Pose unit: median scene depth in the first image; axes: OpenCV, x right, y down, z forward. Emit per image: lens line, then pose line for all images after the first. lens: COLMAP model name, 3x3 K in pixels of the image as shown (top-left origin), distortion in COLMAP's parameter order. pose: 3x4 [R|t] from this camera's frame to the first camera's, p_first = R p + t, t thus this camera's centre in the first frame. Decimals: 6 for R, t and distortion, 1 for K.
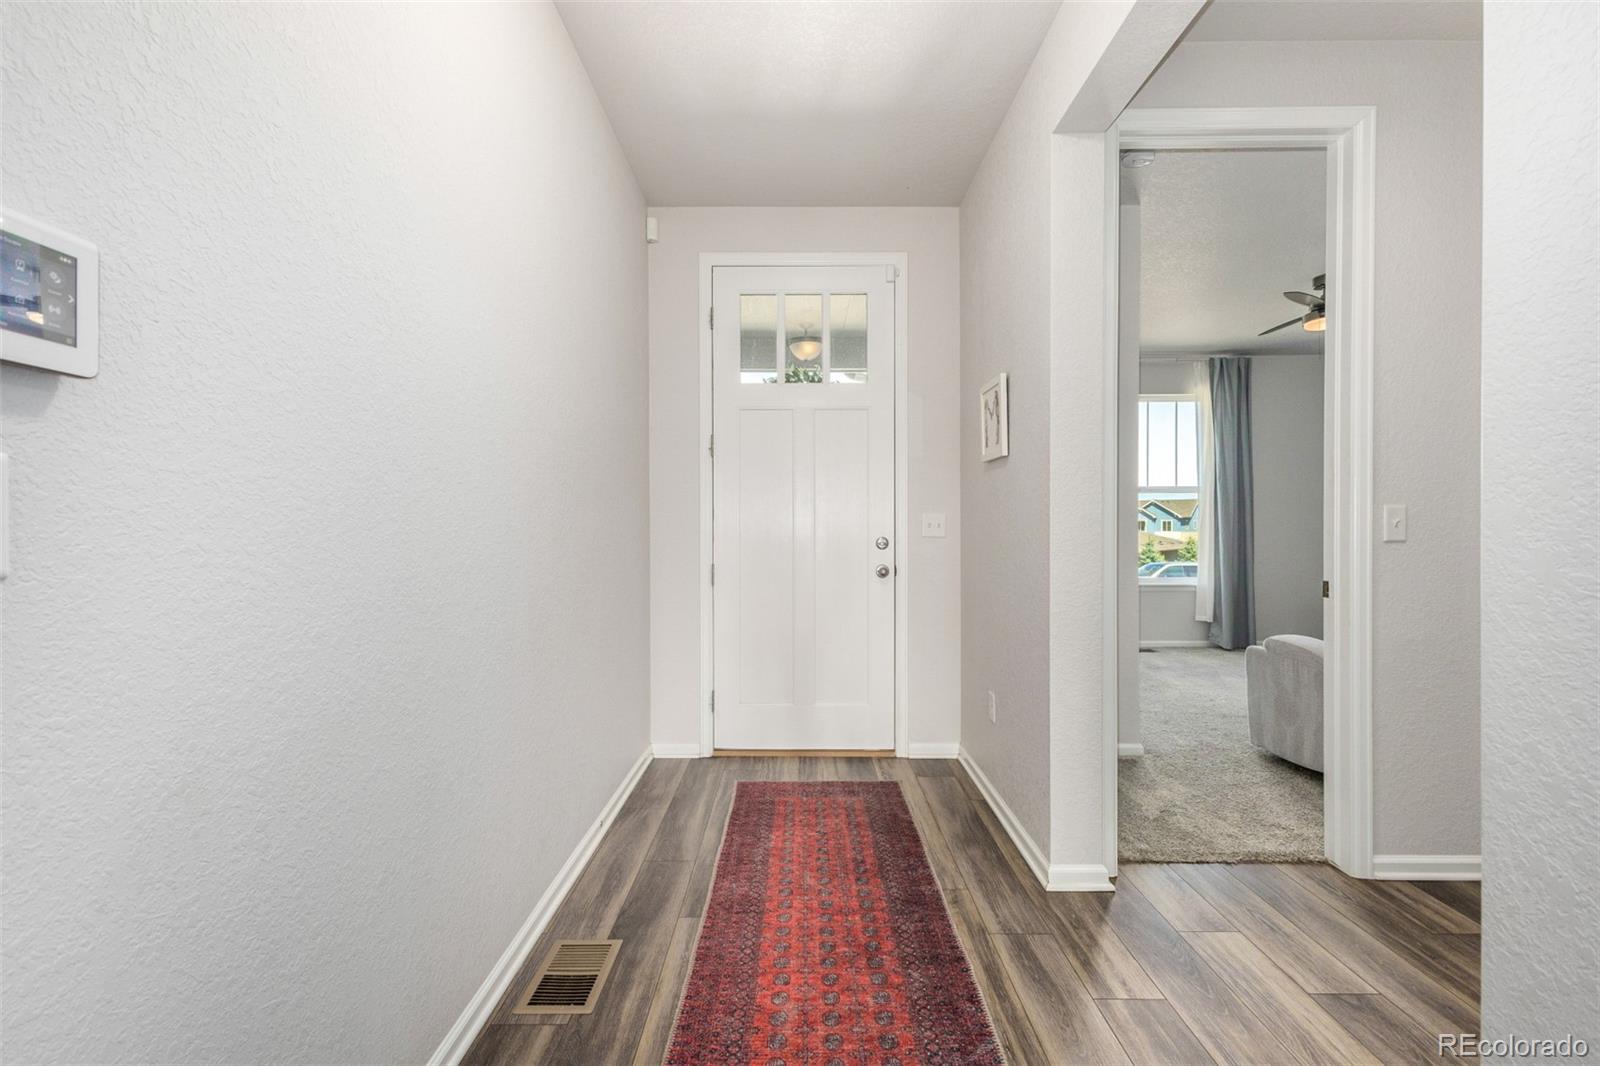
lens RADIAL K [[697.2, 0, 800.3], [0, 697.2, 521.1], [0, 0, 1]] dist [0.009221, -0.000047]
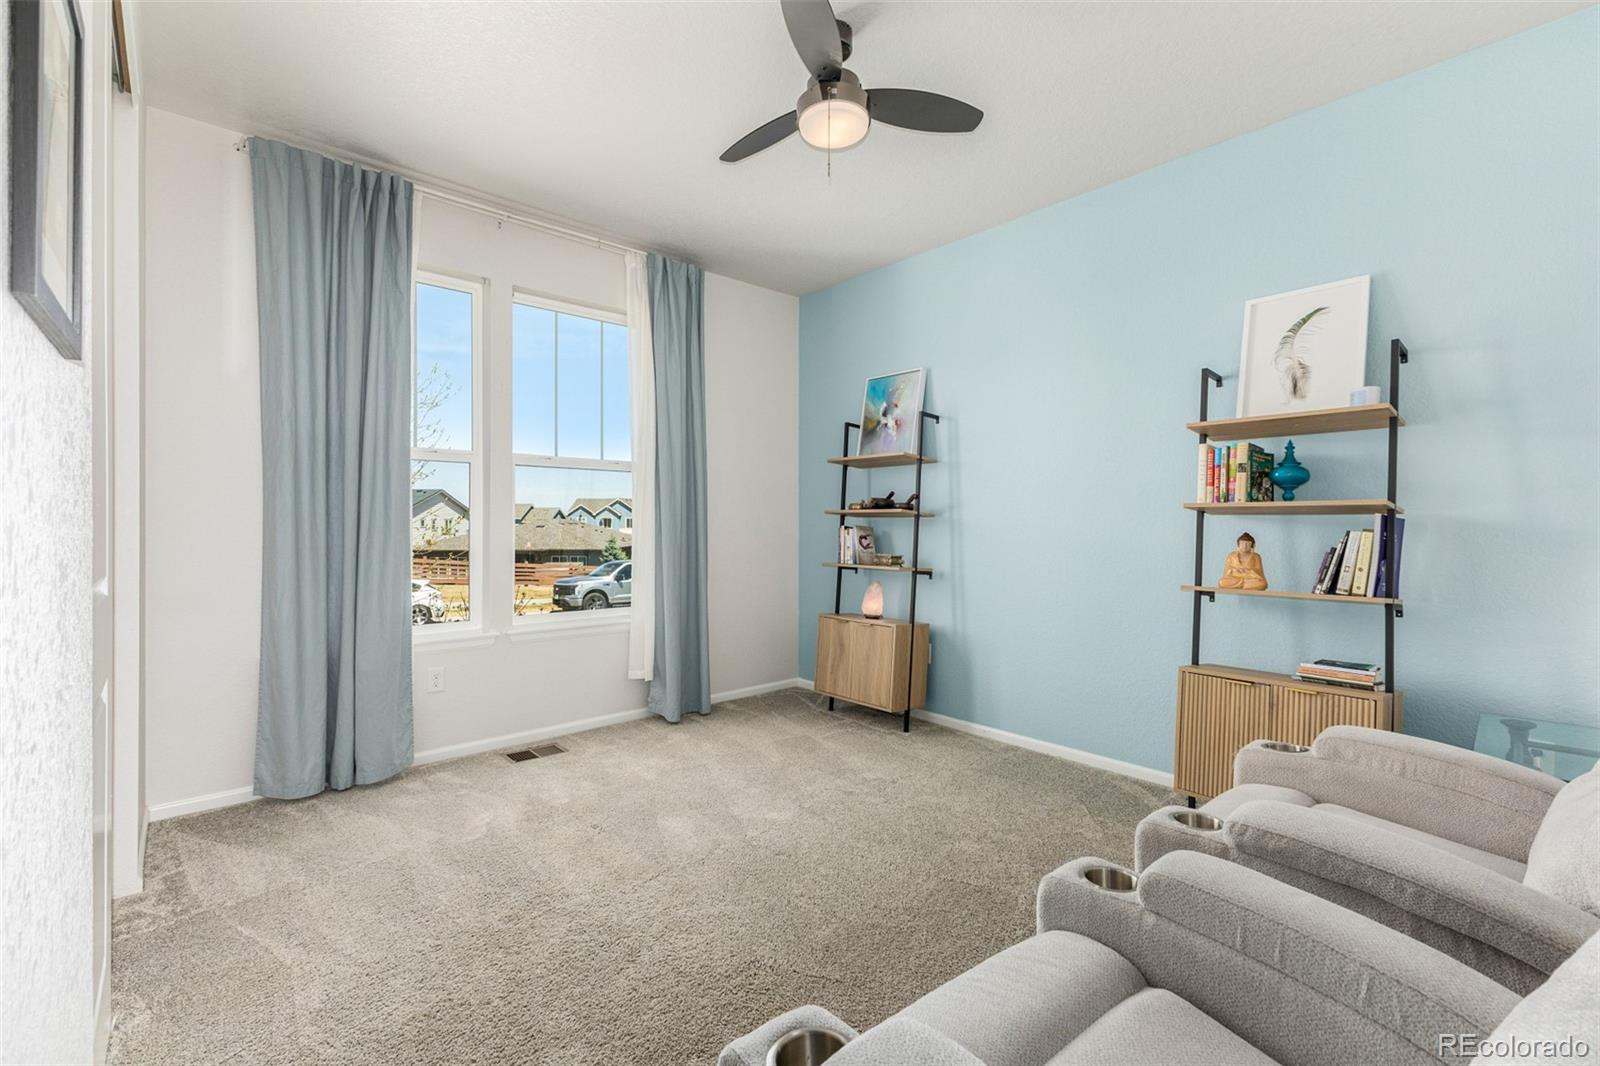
lens RADIAL K [[697.2, 0, 800.3], [0, 697.2, 521.1], [0, 0, 1]] dist [0.009221, -0.000047]
pose [[0.751809, -0.001618, 0.659379, 0.271483], [-0.001052, 0.999993, 0.003653, -0.001107], [-0.659380, -0.003440, 0.751802, 0.434563]]
